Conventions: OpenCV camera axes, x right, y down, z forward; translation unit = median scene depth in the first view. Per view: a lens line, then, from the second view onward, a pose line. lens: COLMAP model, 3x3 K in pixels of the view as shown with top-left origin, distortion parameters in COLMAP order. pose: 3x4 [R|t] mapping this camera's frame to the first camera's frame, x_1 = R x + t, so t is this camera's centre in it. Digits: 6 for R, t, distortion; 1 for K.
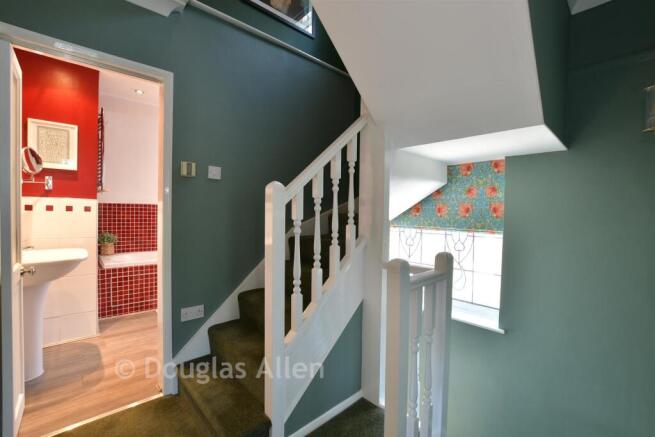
lens RADIAL K [[285.6, 0, 325.4], [0, 285.6, 217.8], [0, 0, 1]] dist [-0.017136, -0.000154]
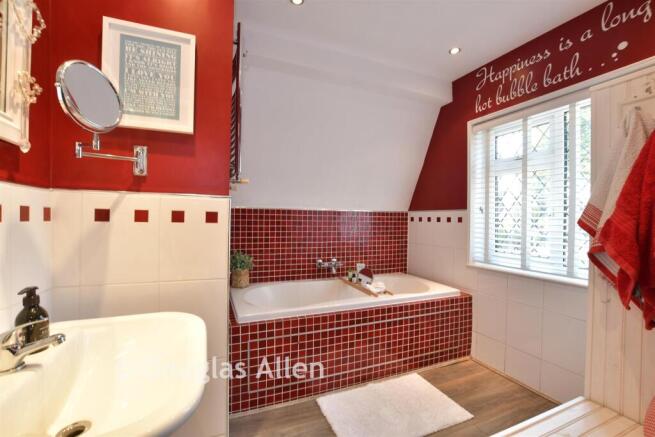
lens RADIAL K [[285.6, 0, 329.1], [0, 285.6, 218.5], [0, 0, 1]] dist [-0.017136, -0.000154]
pose [[0.944365, -0.004476, -0.328868, -0.466275], [-0.003265, 0.999731, -0.022983, -0.017727], [0.328882, 0.022778, 0.944096, 0.570904]]
